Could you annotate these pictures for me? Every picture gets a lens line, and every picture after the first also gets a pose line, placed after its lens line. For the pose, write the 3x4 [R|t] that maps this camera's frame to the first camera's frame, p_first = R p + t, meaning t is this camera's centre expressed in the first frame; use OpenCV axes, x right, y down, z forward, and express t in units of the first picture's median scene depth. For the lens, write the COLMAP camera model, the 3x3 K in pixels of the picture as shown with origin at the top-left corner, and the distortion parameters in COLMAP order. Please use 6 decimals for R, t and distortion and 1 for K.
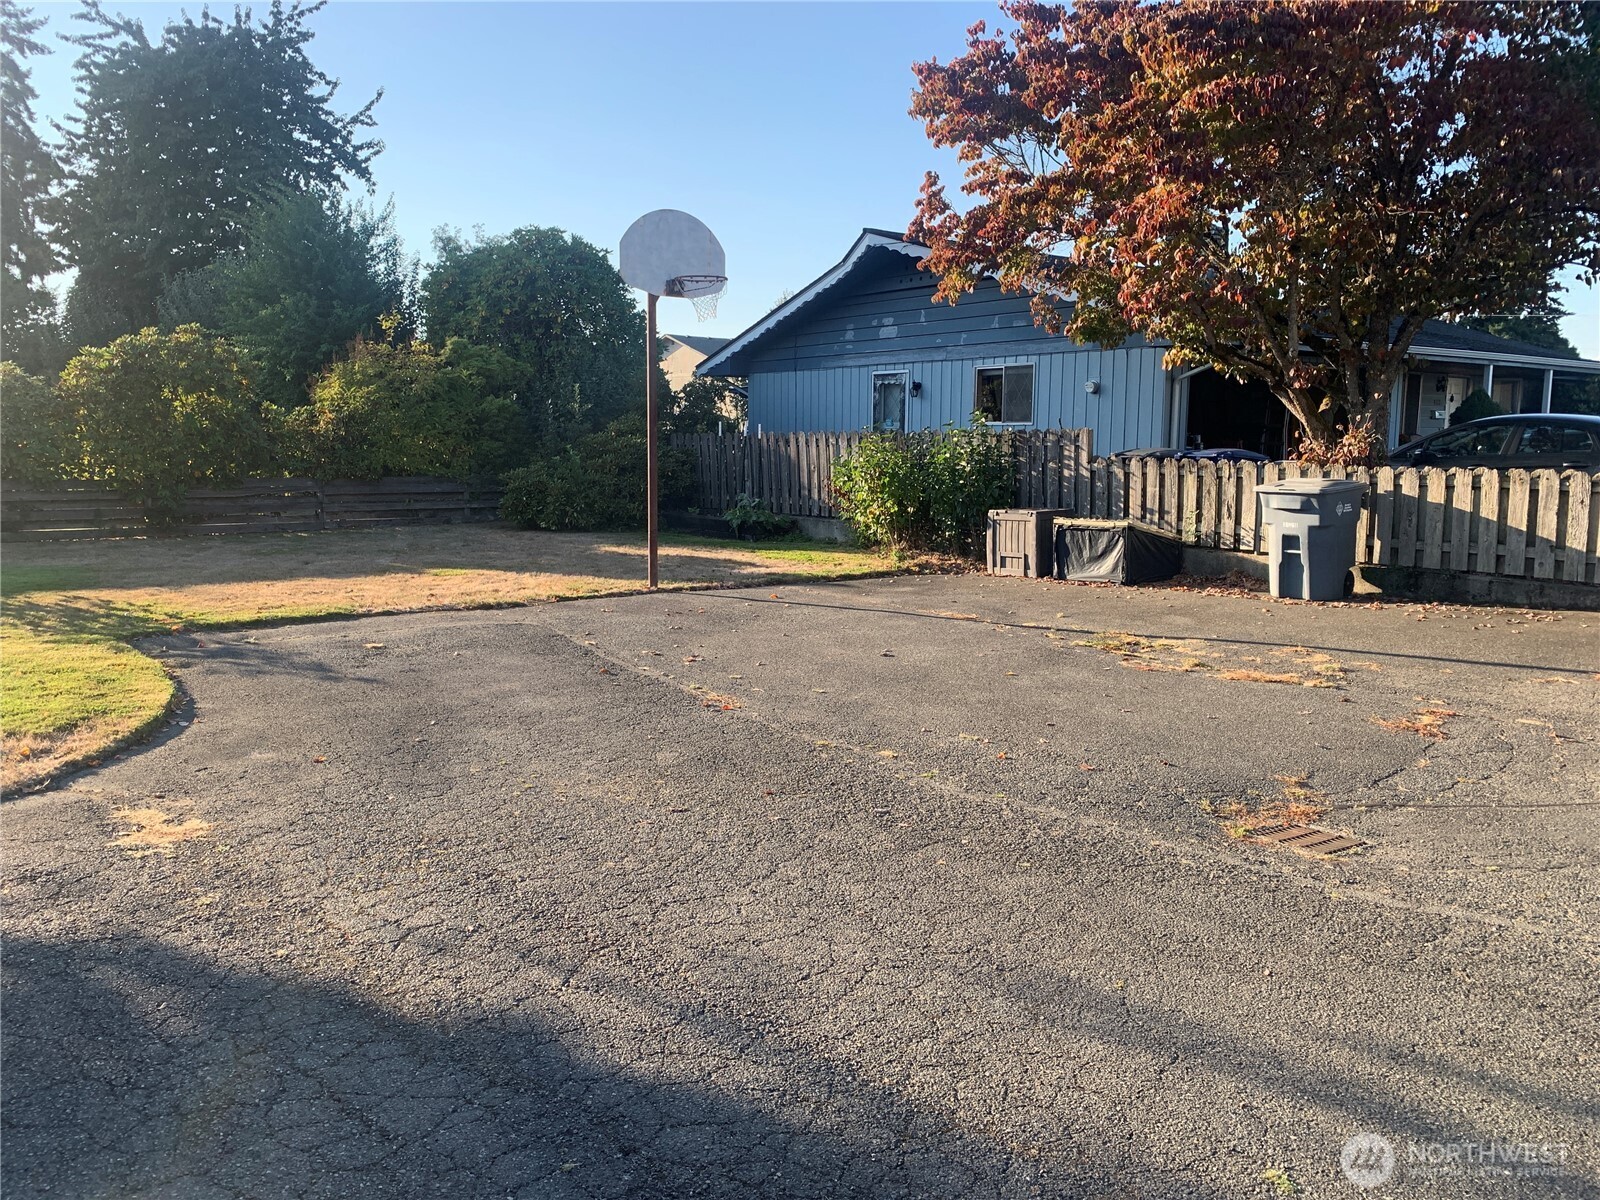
lens RADIAL K [[1233.6, 0, 800.0], [0, 1233.6, 600.0], [0, 0, 1]] dist [0.203840, -0.169890]
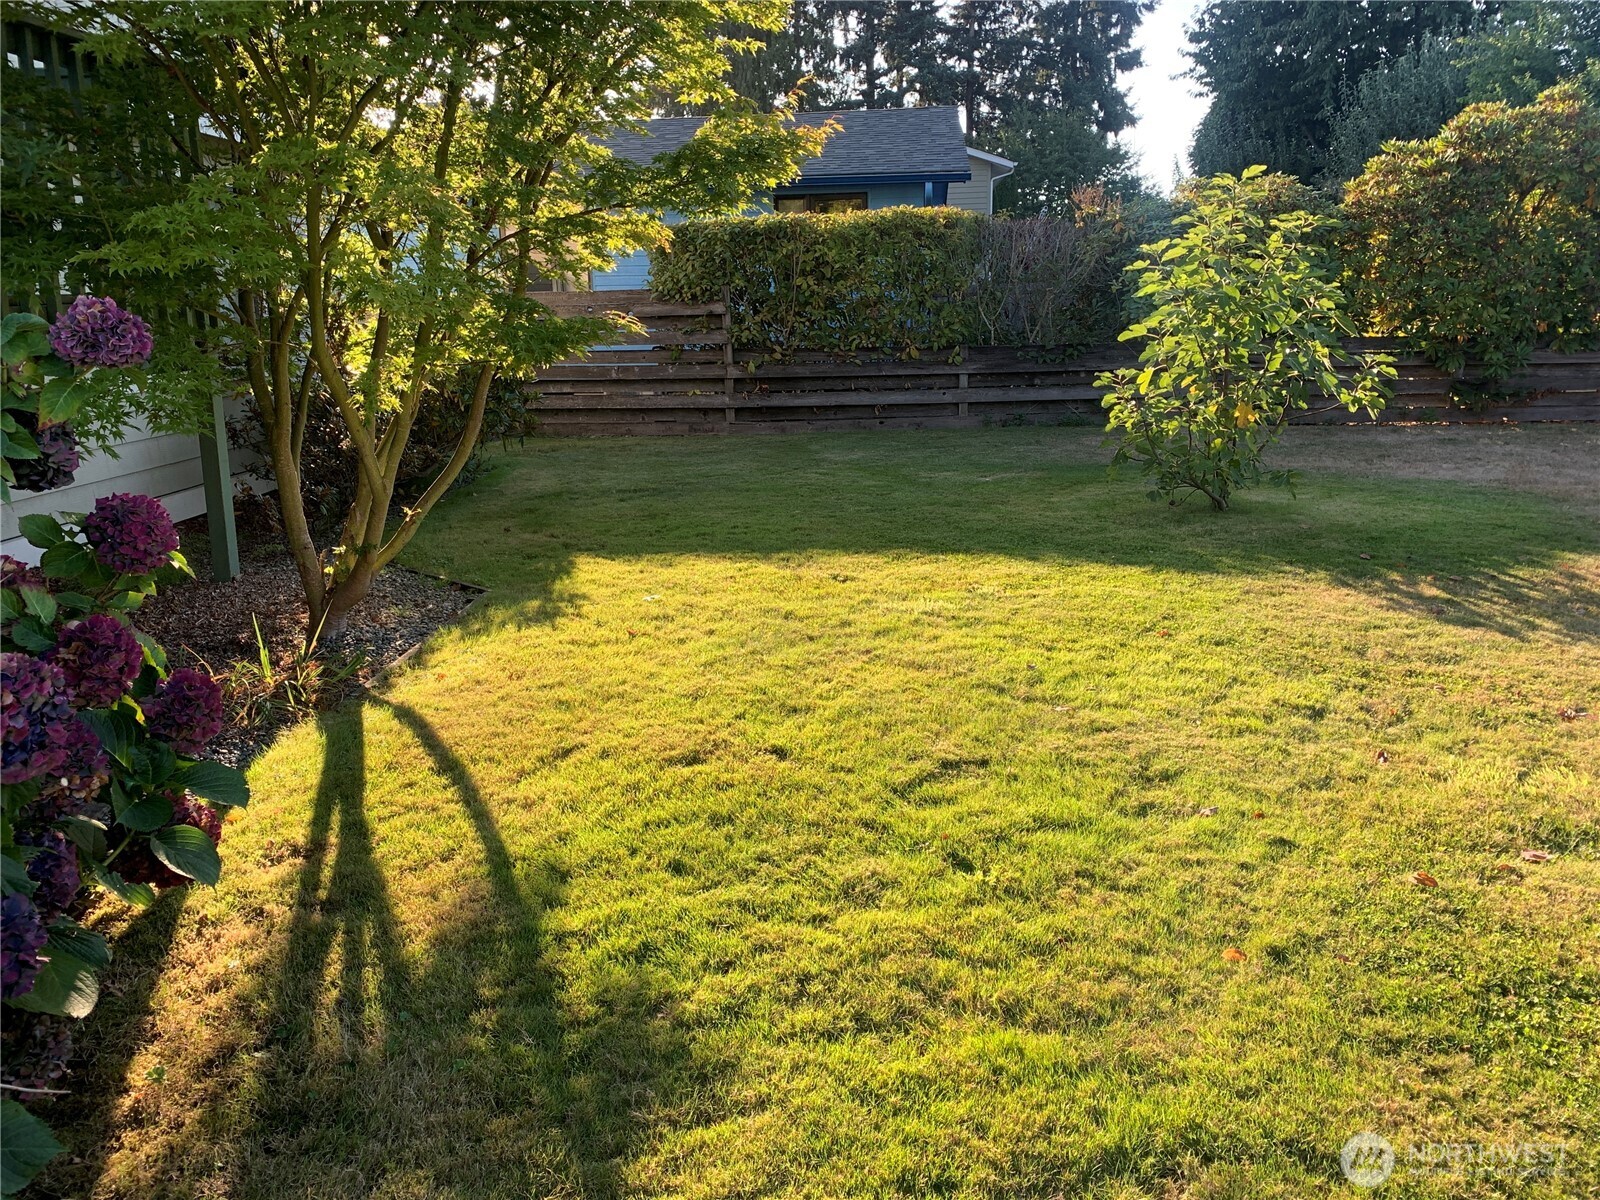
lens RADIAL K [[1250.2, 0, 803.6], [0, 1250.2, 597.1], [0, 0, 1]] dist [0.066888, -0.048483]
pose [[0.767849, 0.141926, -0.624712, -0.309289], [-0.077164, 0.988541, 0.129739, -0.017015], [0.635966, -0.051414, 0.770002, 0.243916]]
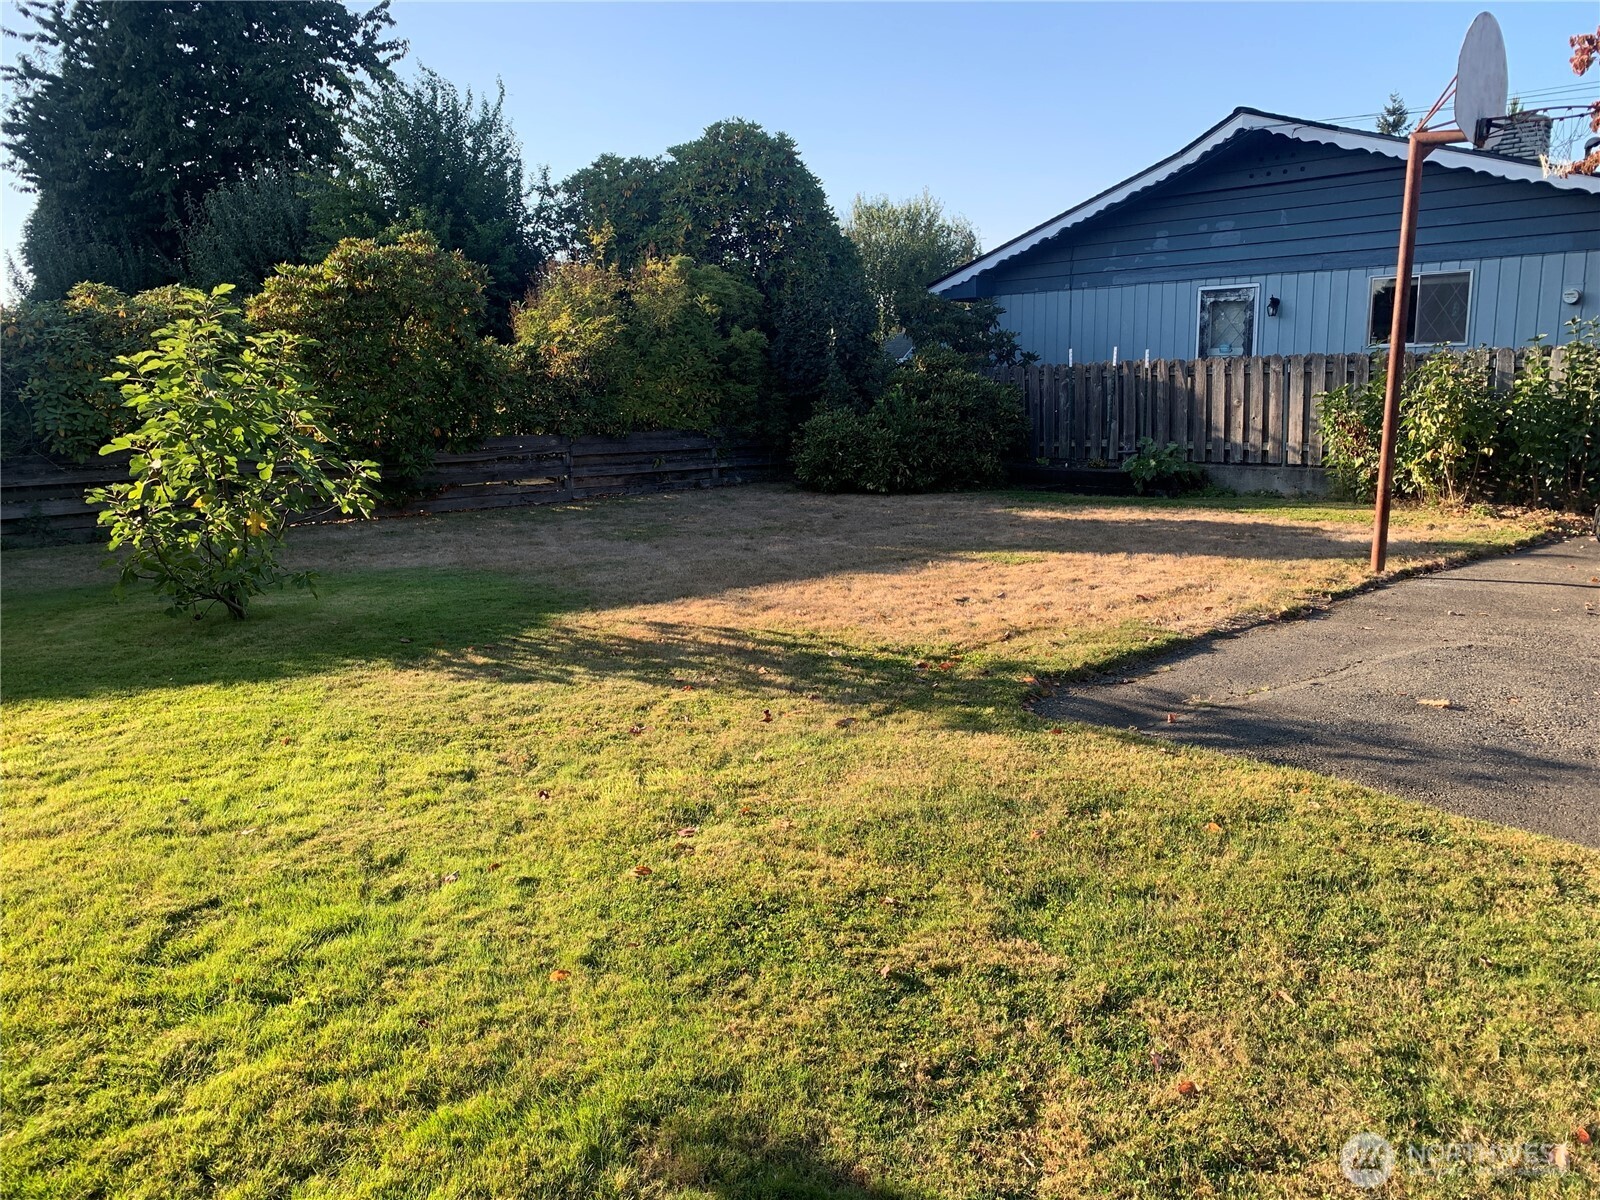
lens RADIAL K [[1233.5, 0, 800.0], [0, 1233.5, 600.0], [0, 0, 1]] dist [0.071416, -0.036852]
pose [[0.989057, -0.038627, 0.142391, -0.340368], [0.033926, 0.998801, 0.035299, -0.016473], [-0.143583, -0.030082, 0.989181, 0.221193]]
